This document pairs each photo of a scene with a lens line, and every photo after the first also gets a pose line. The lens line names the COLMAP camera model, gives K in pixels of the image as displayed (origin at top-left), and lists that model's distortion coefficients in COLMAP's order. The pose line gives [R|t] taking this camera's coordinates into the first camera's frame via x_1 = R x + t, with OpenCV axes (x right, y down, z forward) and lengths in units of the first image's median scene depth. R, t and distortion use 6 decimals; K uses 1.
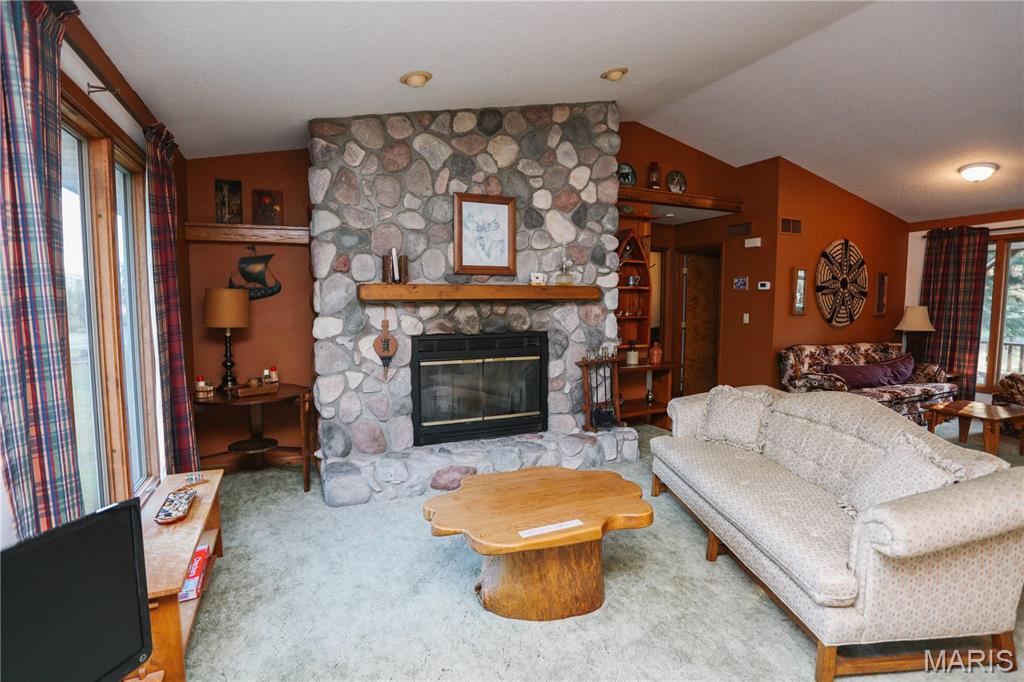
lens RADIAL K [[518.7, 0, 512.0], [0, 518.7, 341.0], [0, 0, 1]] dist [-0.076137, 0.040037]
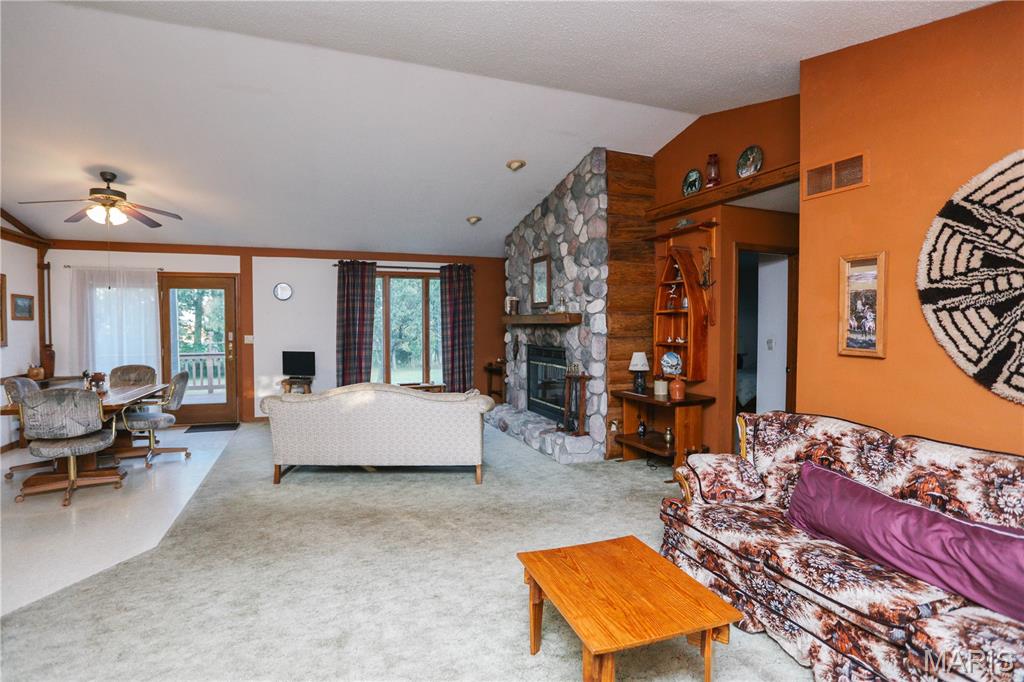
lens RADIAL K [[518.7, 0, 512.0], [0, 518.7, 341.0], [0, 0, 1]] dist [-0.076137, 0.040037]
pose [[-0.037871, 0.041387, -0.998425, 1.373953], [-0.060774, 0.997197, 0.043641, -0.084686], [0.997433, 0.062331, -0.035249, 0.900627]]
